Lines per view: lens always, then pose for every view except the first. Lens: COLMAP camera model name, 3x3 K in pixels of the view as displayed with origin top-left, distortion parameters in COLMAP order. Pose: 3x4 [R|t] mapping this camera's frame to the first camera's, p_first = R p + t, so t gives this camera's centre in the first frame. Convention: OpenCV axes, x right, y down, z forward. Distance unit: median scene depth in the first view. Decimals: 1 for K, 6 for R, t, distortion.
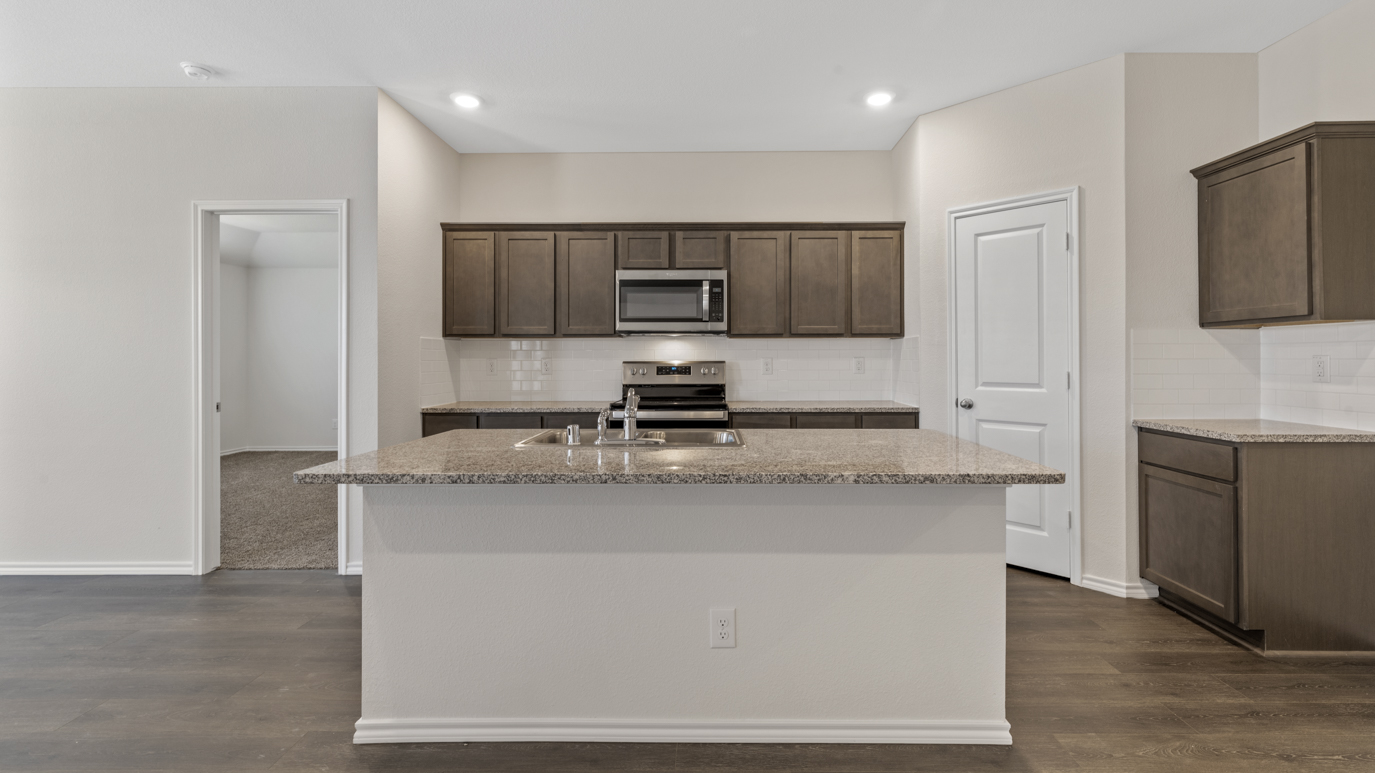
lens RADIAL K [[626.4, 0, 702.5], [0, 626.4, 352.6], [0, 0, 1]] dist [0.004309, -0.000564]
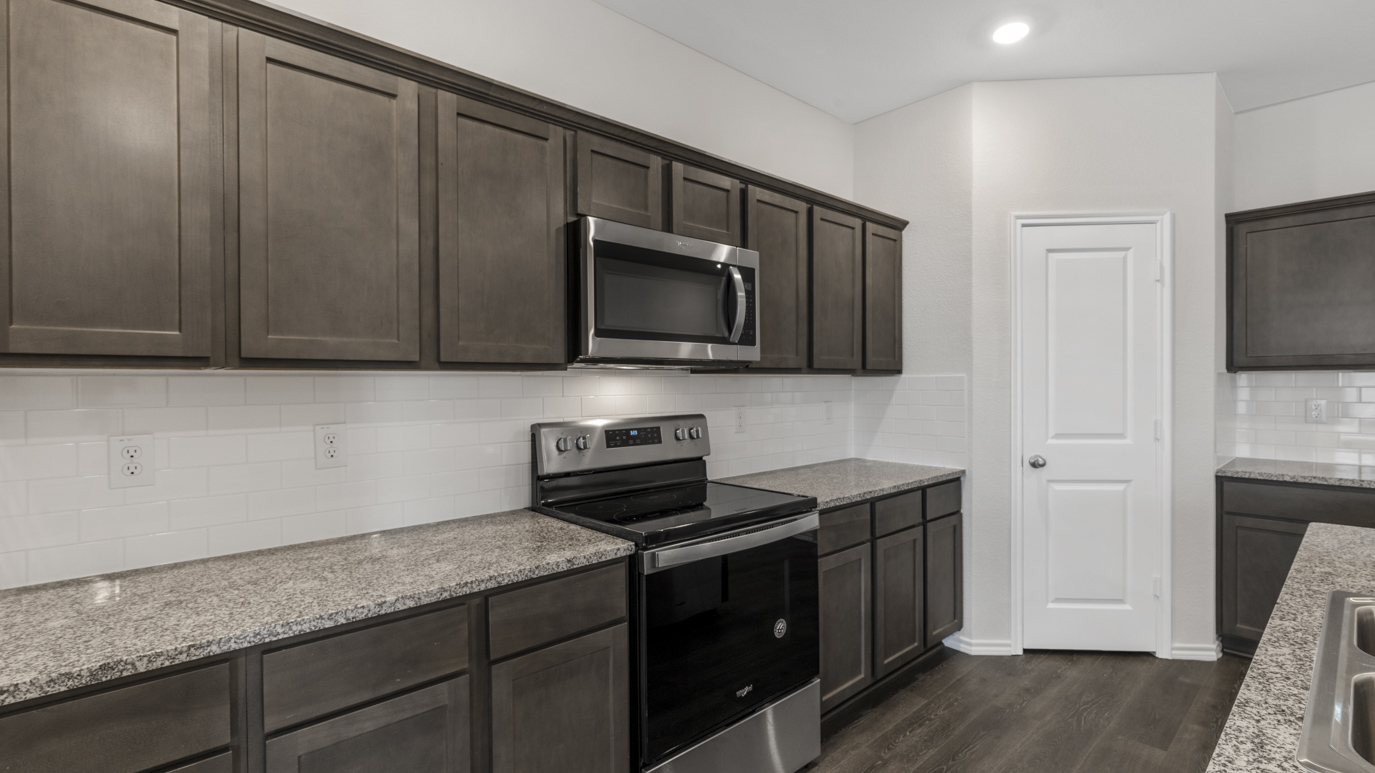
lens RADIAL K [[626.4, 0, 708.0], [0, 626.4, 386.6], [0, 0, 1]] dist [0.004309, -0.000564]
pose [[0.719208, -0.007228, 0.694758, -0.400893], [-0.002267, 0.999916, 0.012750, -0.021056], [-0.694791, -0.010746, 0.719131, 0.666772]]
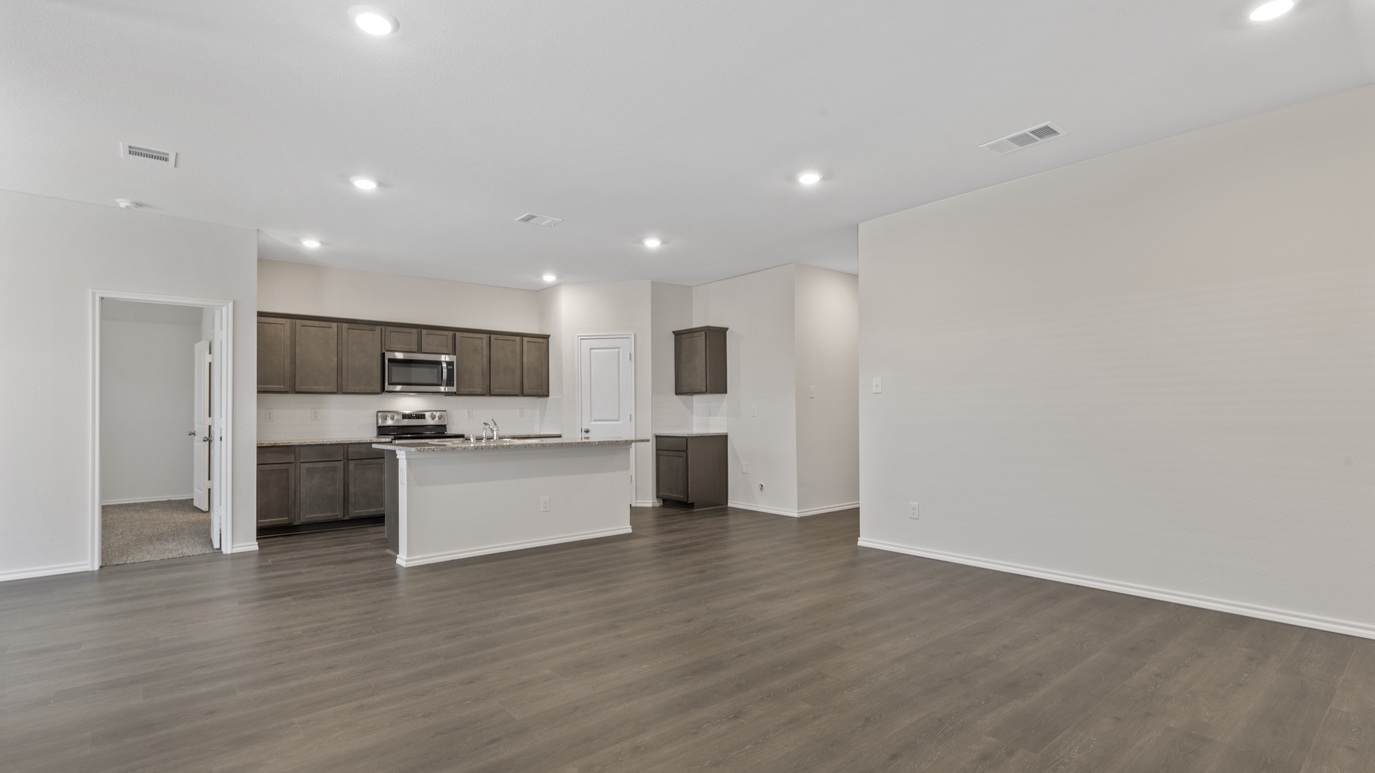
lens RADIAL K [[649.3, 0, 688.0], [0, 649.3, 402.3], [0, 0, 1]] dist [0.002181, -0.002873]
pose [[0.757488, 0.006886, 0.652812, -0.659417], [0.000304, 0.999941, -0.010900, 0.012745], [-0.652848, 0.008455, 0.757441, -0.761397]]
